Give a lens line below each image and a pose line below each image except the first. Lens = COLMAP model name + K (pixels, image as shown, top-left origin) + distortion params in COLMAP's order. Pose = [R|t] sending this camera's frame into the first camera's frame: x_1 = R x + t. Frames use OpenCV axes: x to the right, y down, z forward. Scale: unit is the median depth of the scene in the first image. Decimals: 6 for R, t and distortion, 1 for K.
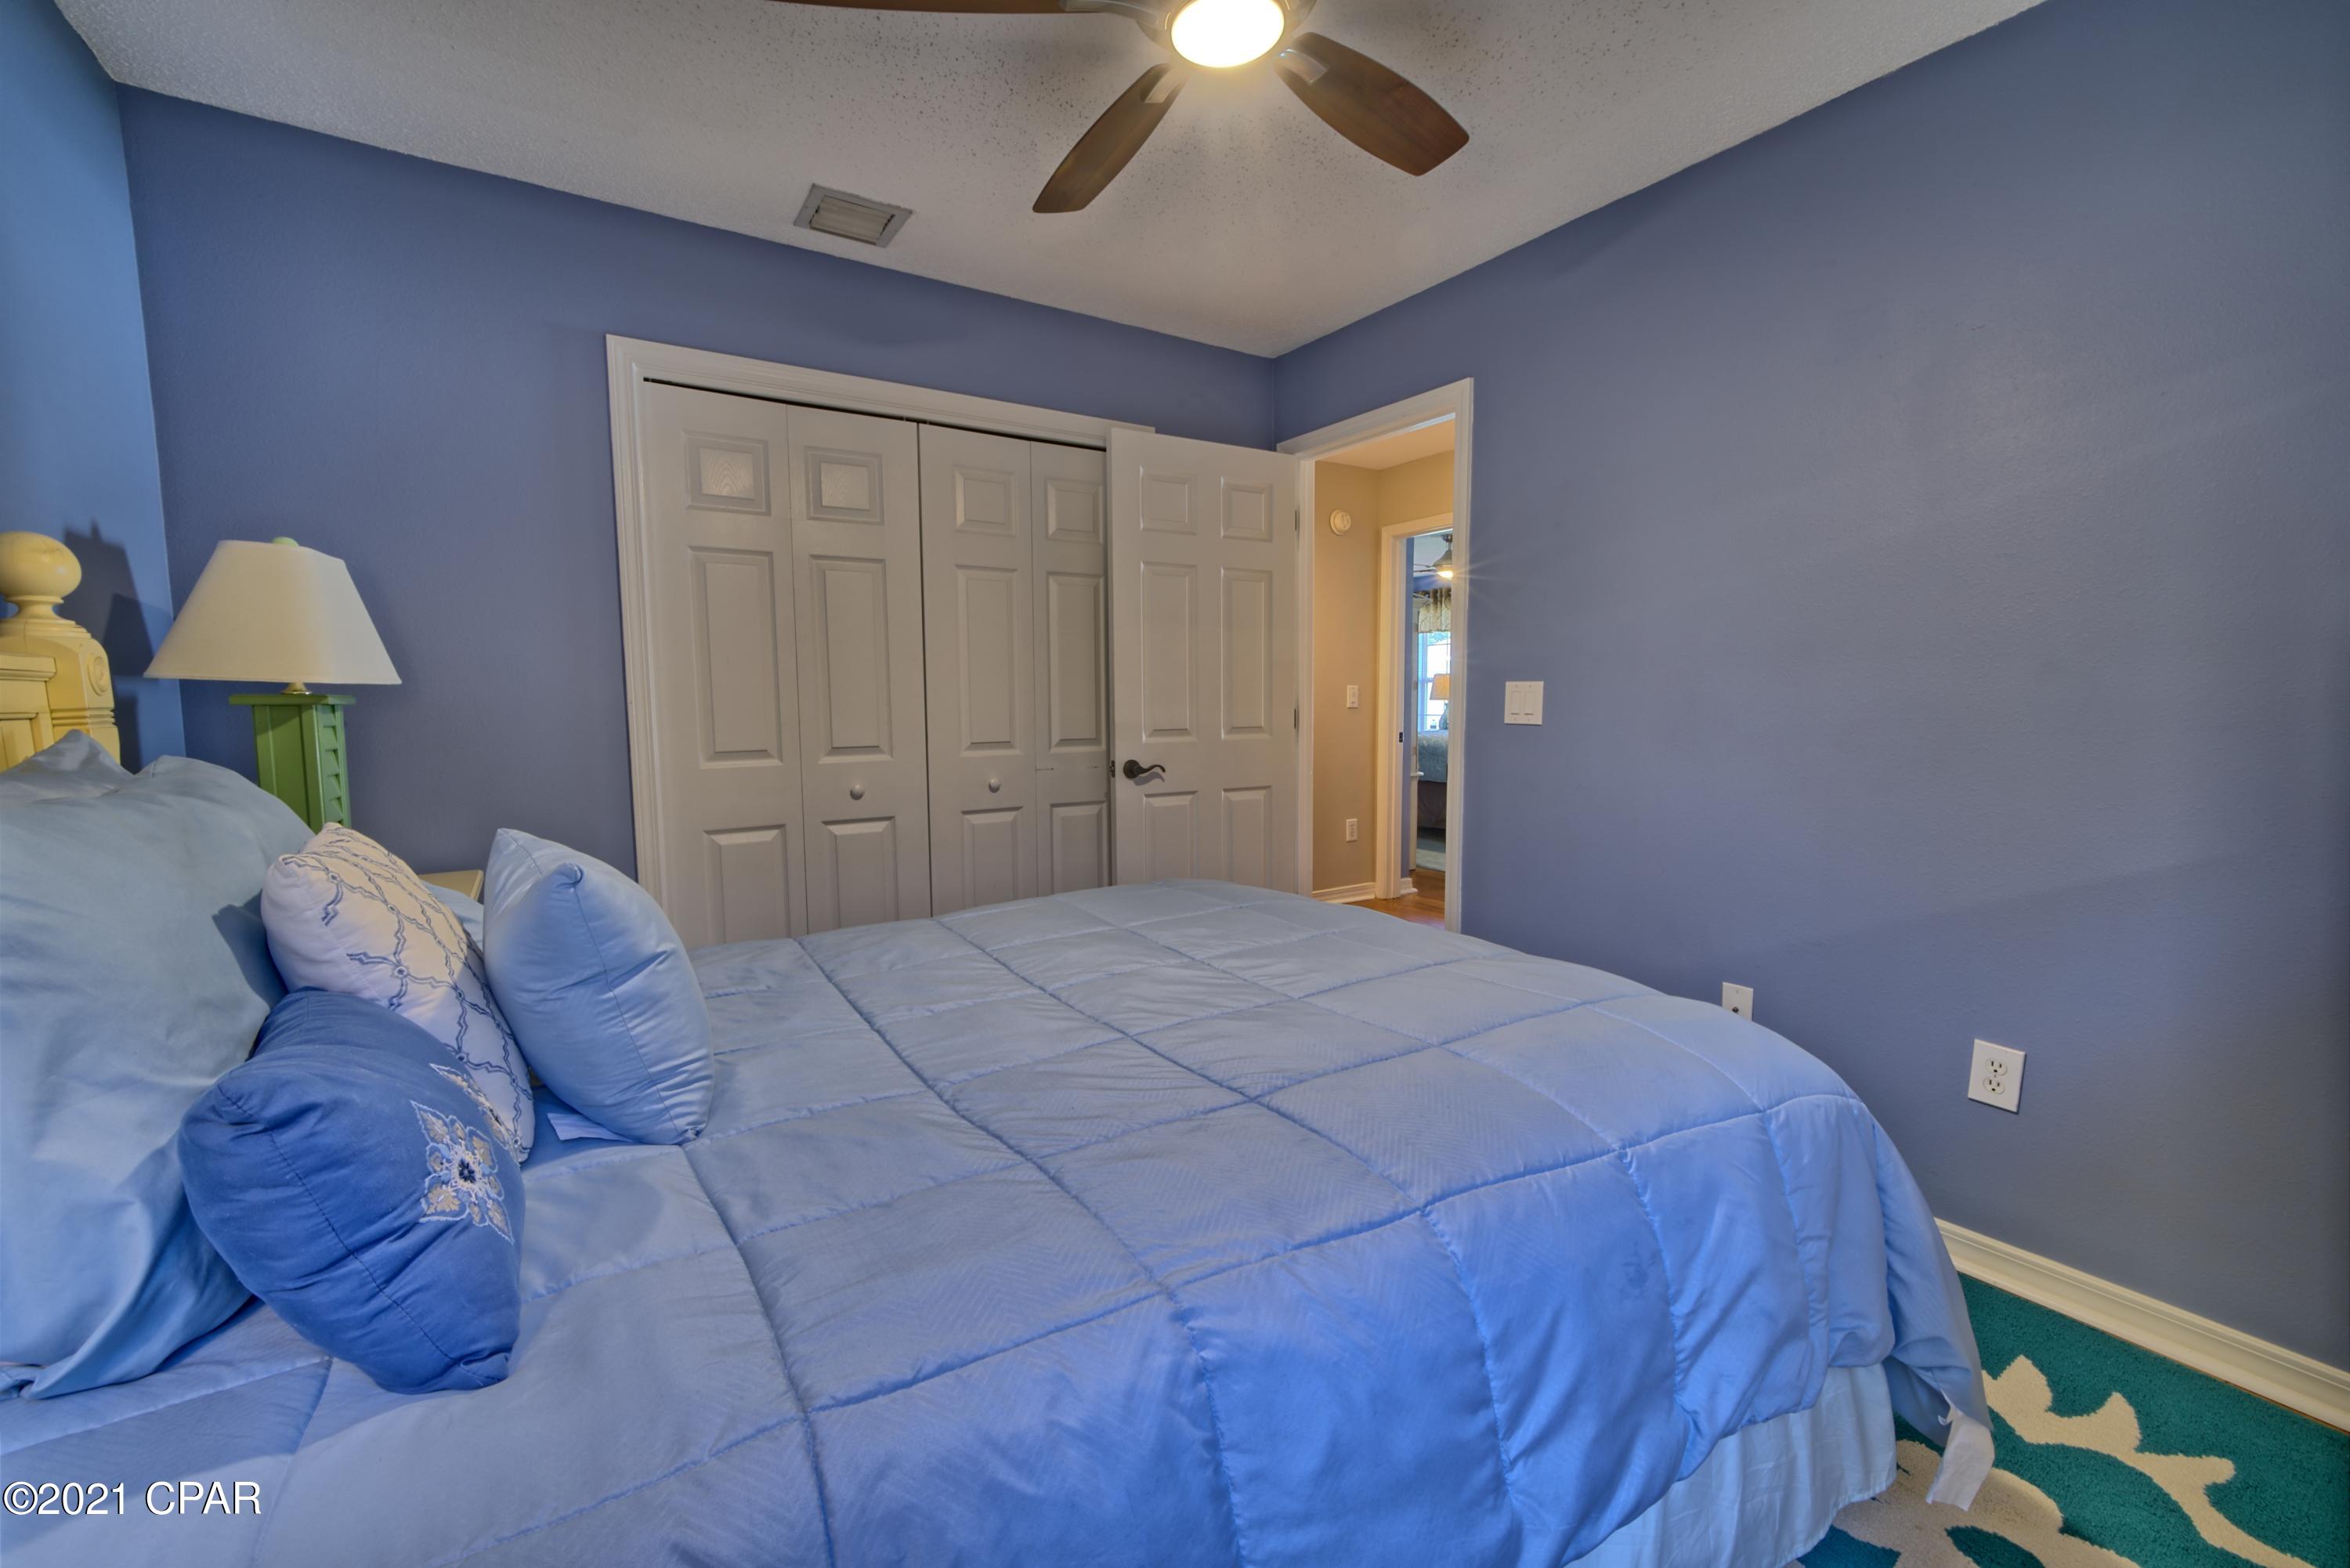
lens RADIAL K [[961.9, 0, 1176.3], [0, 961.9, 785.0], [0, 0, 1]] dist [-0.002010, 0.000086]
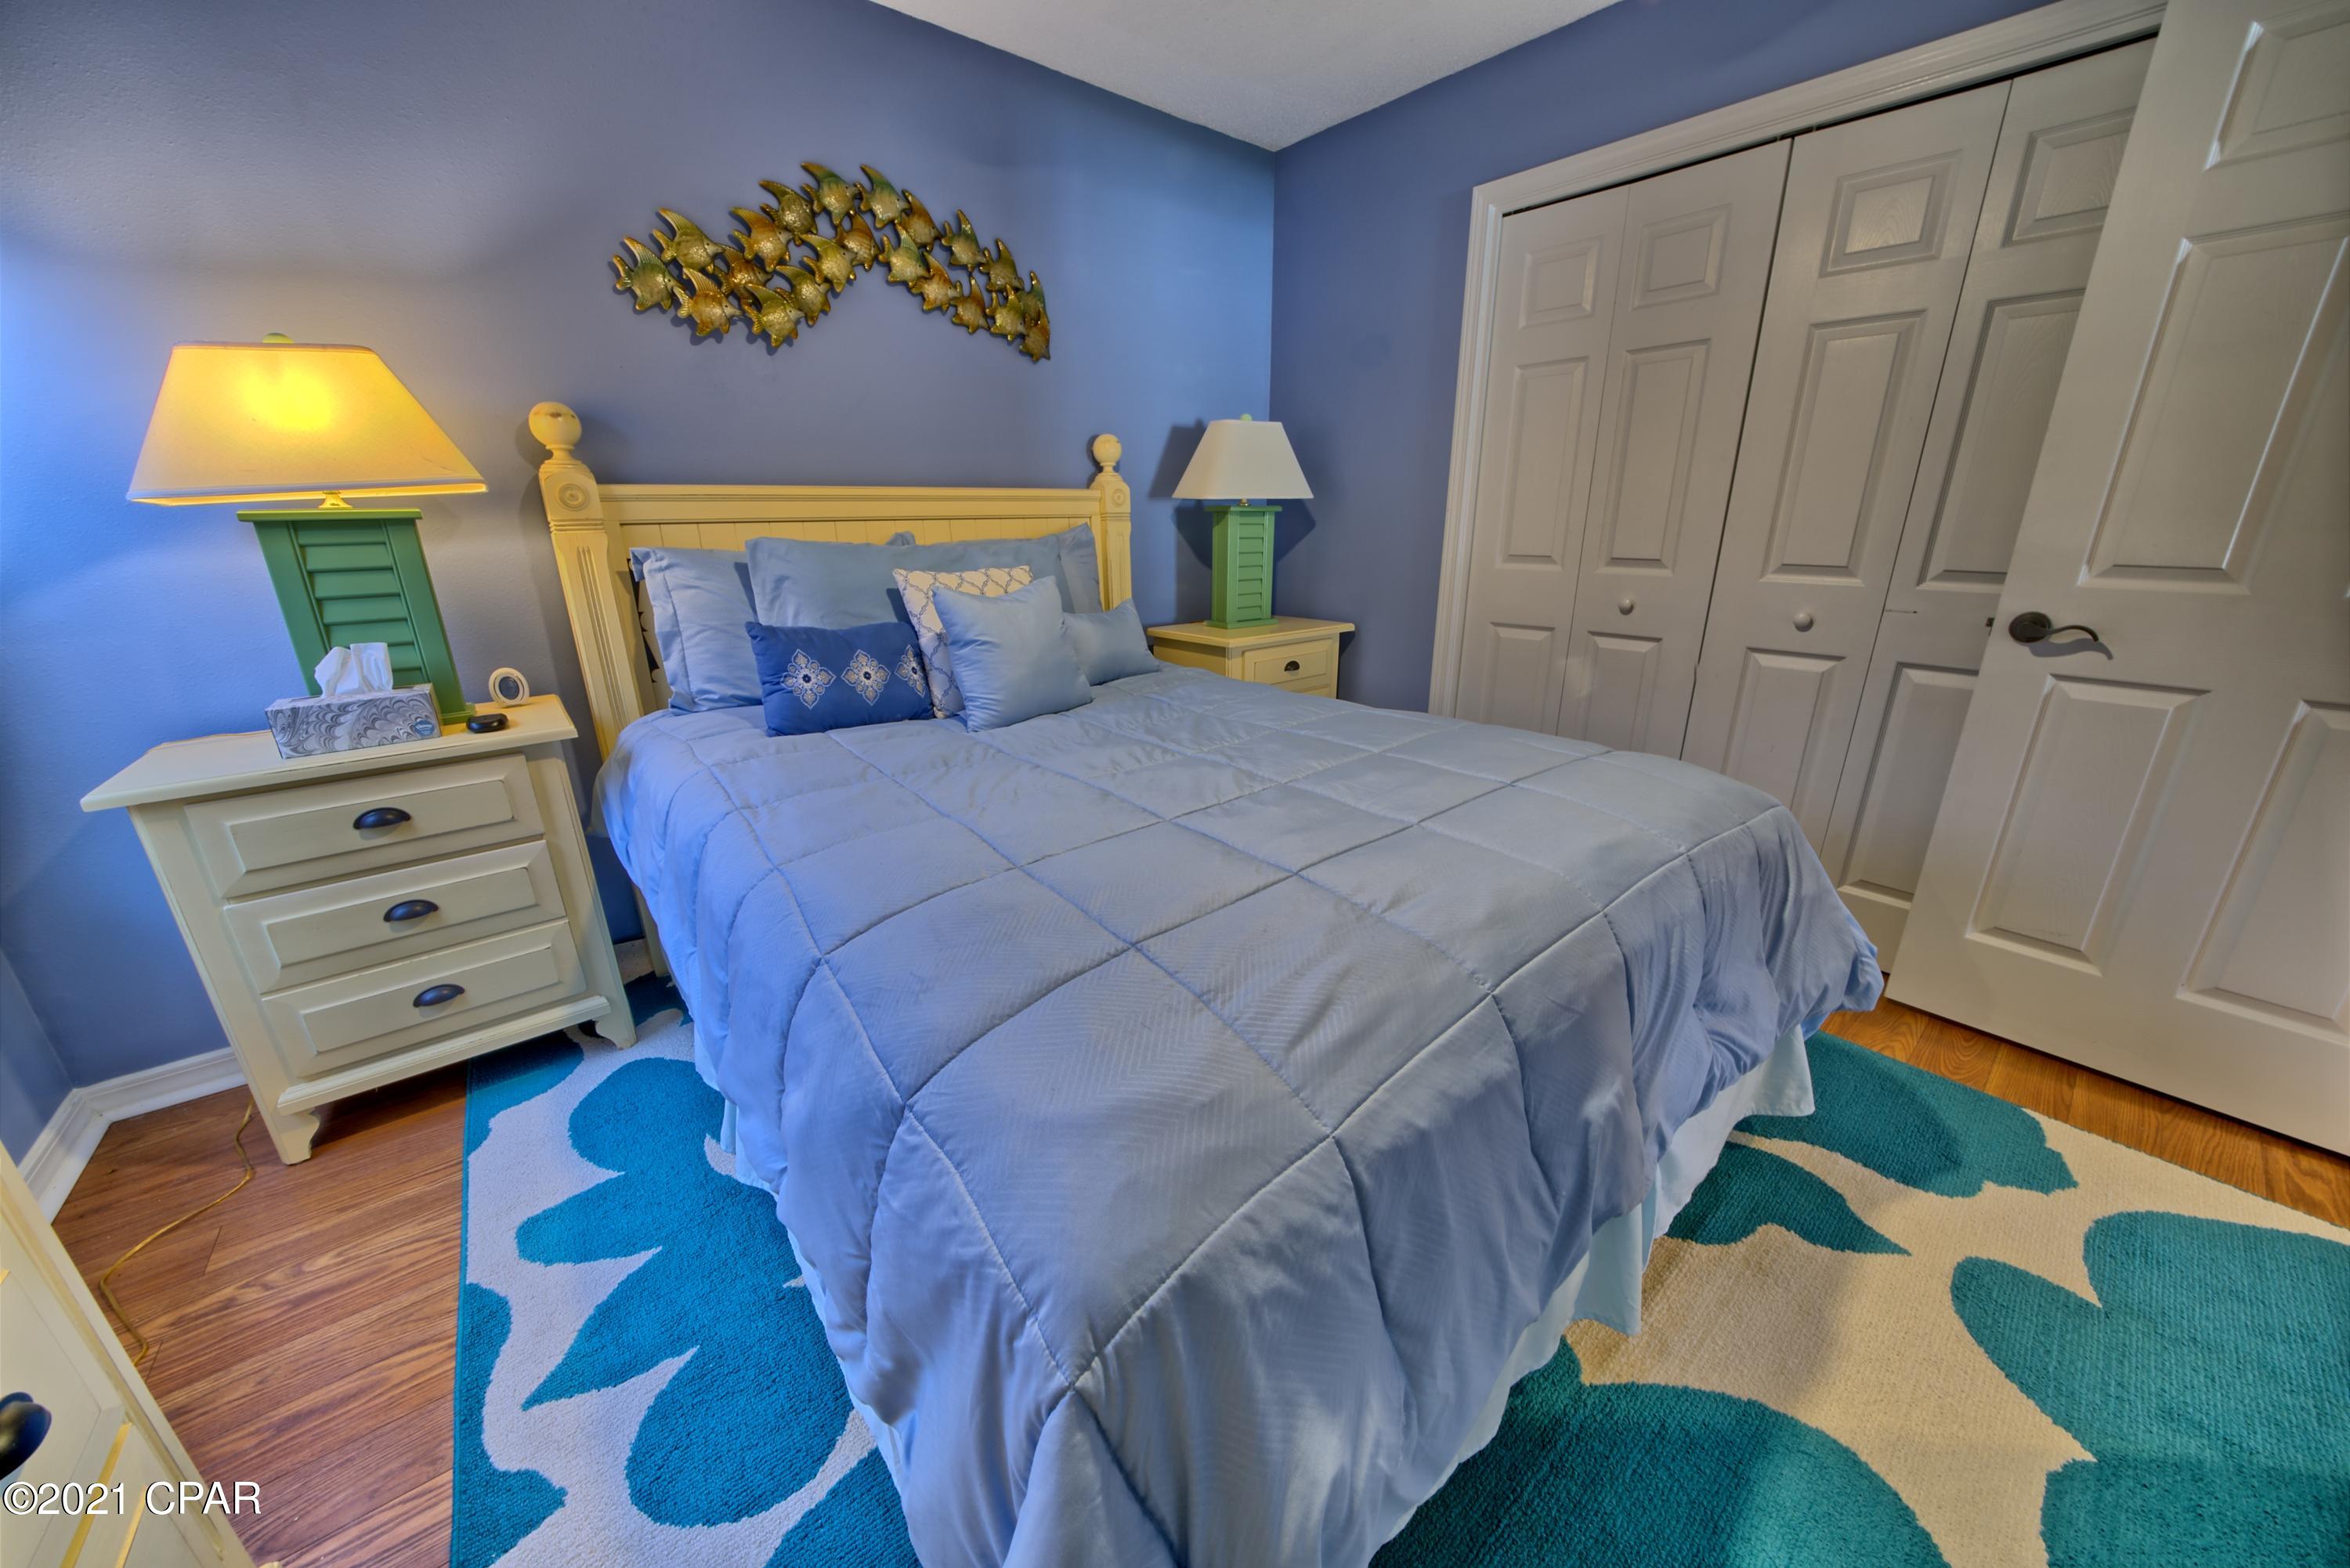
lens RADIAL K [[810.0, 0, 1166.7], [0, 810.0, 785.3], [0, 0, 1]] dist [-0.021286, 0.001732]
pose [[0.108175, 0.318837, -0.941616, 0.431733], [-0.082905, 0.946768, 0.311057, -0.035117], [0.990669, 0.044416, 0.128850, 0.424954]]
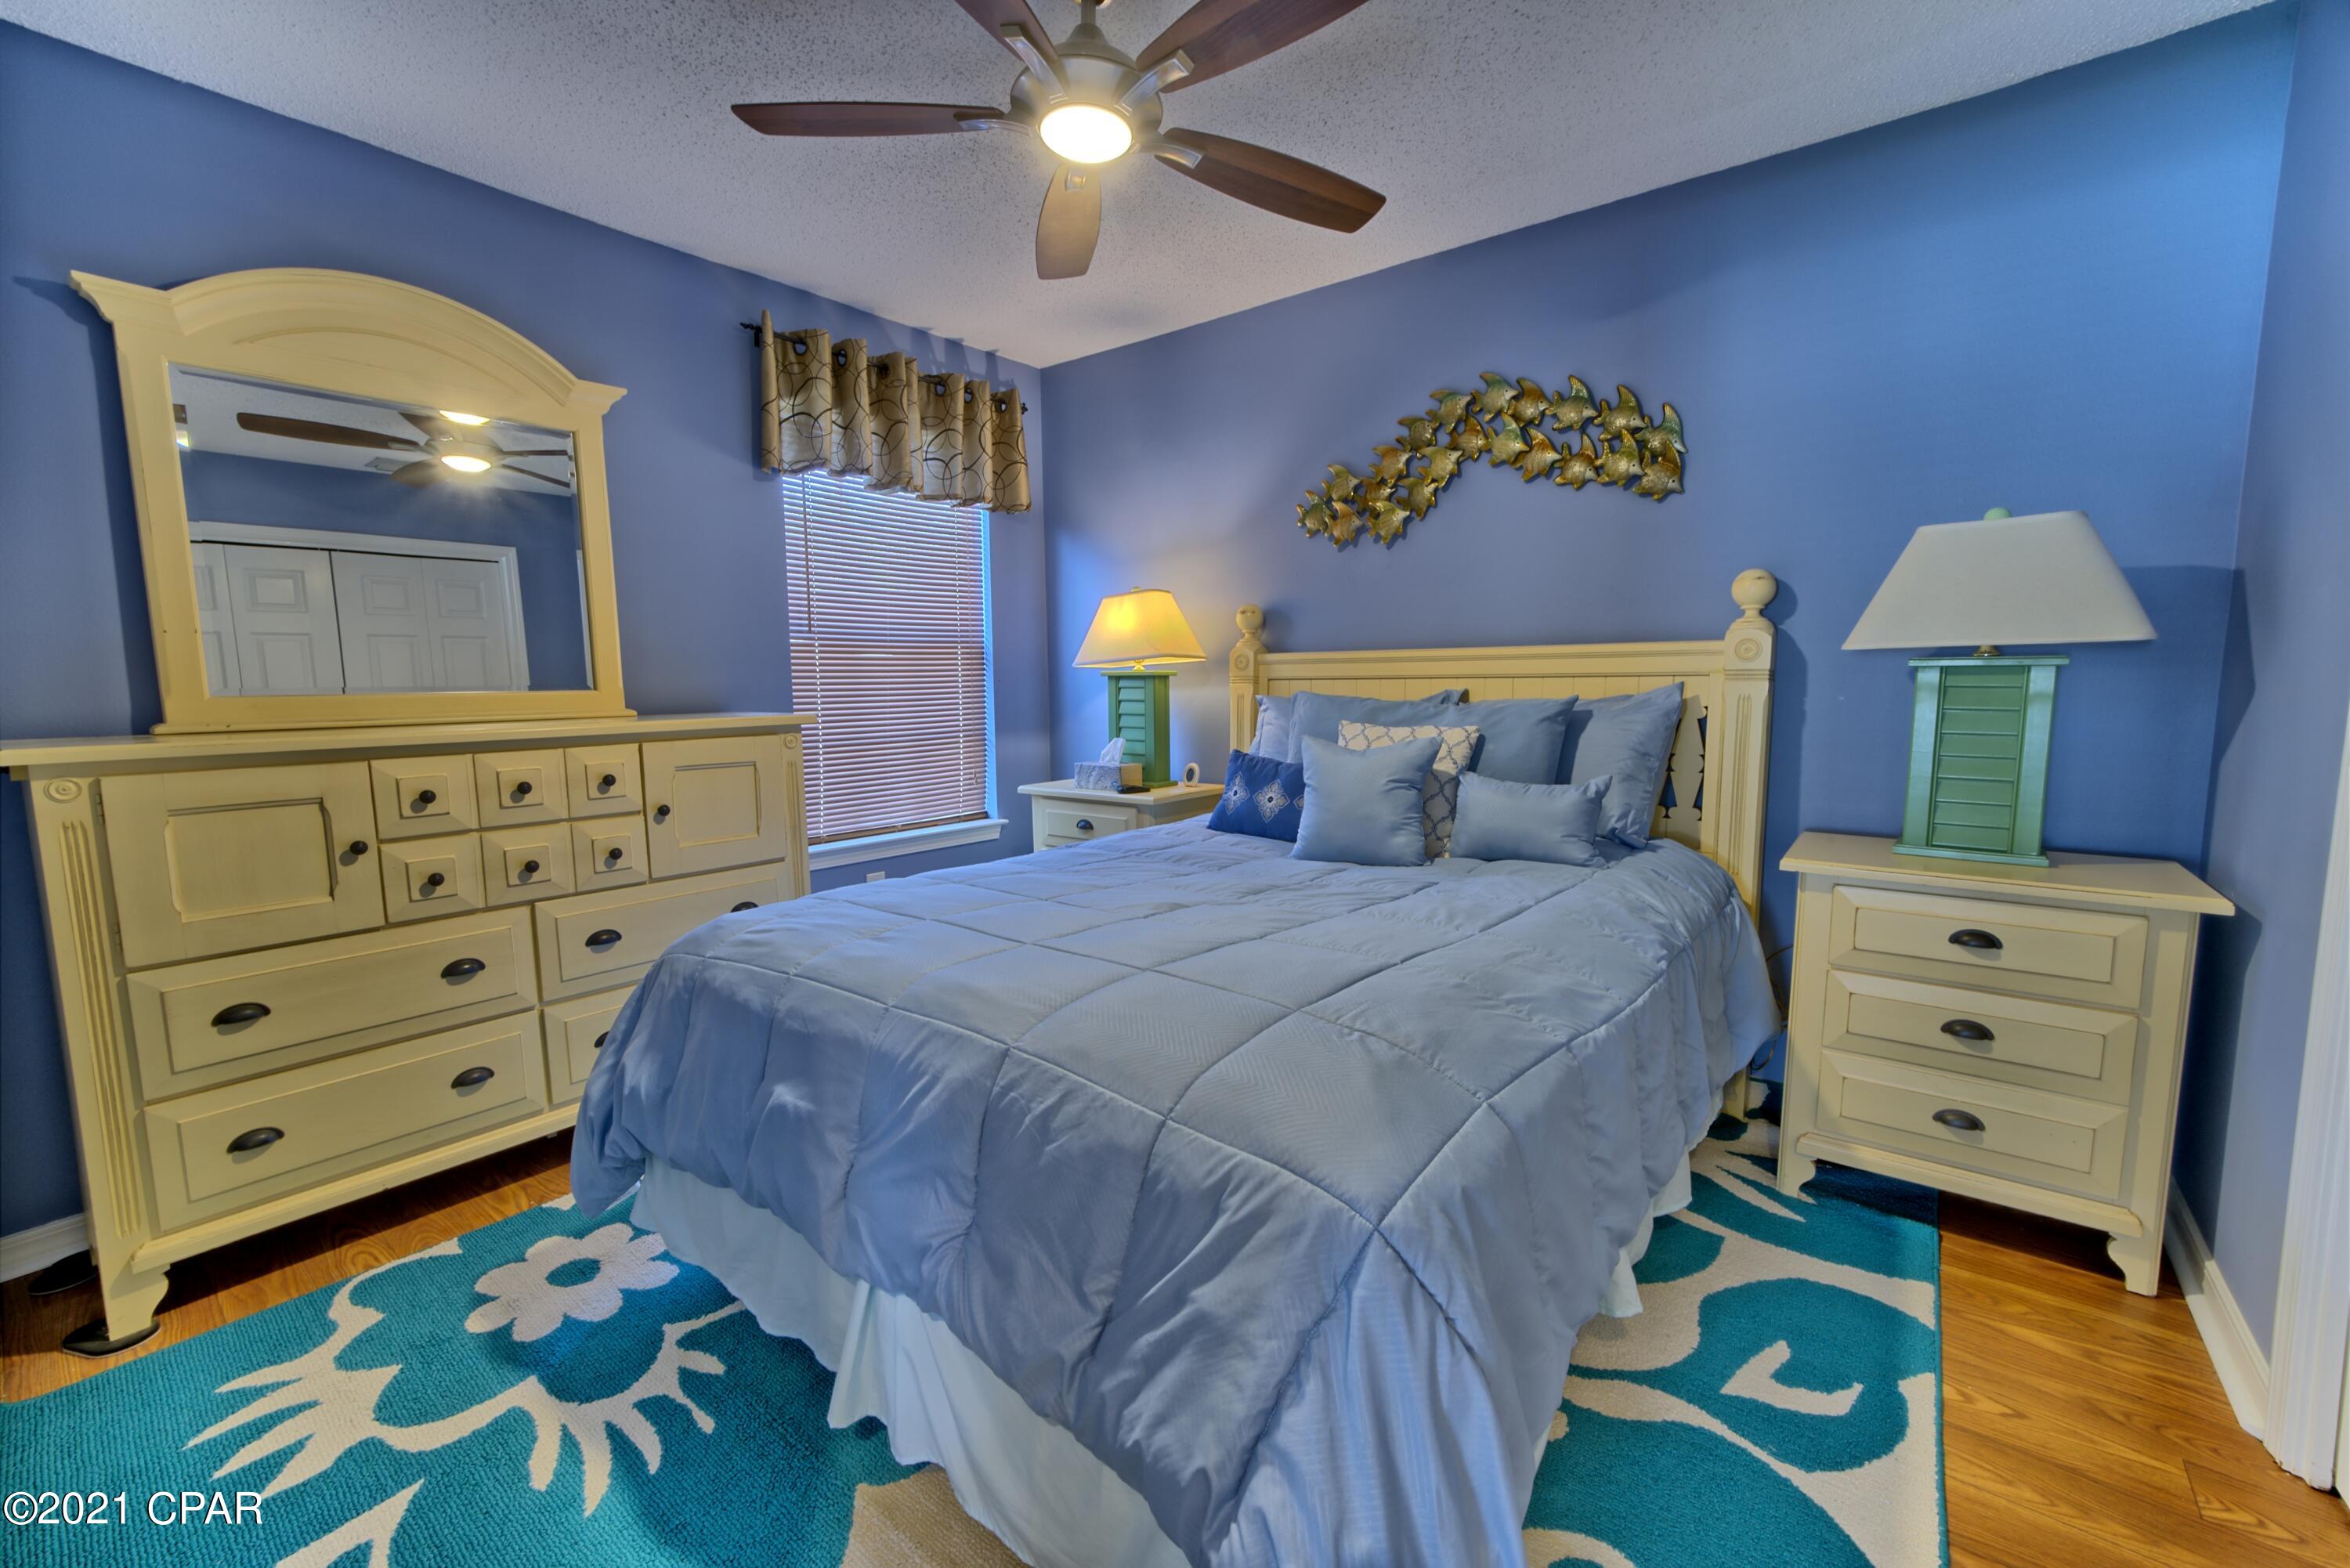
lens RADIAL K [[961.9, 0, 1168.2], [0, 961.9, 794.3], [0, 0, 1]] dist [-0.002010, 0.000086]
pose [[-0.949771, 0.049669, -0.308978, 0.175280], [-0.015422, 0.978696, 0.204734, -0.093923], [0.312564, 0.199215, -0.928772, 1.090592]]
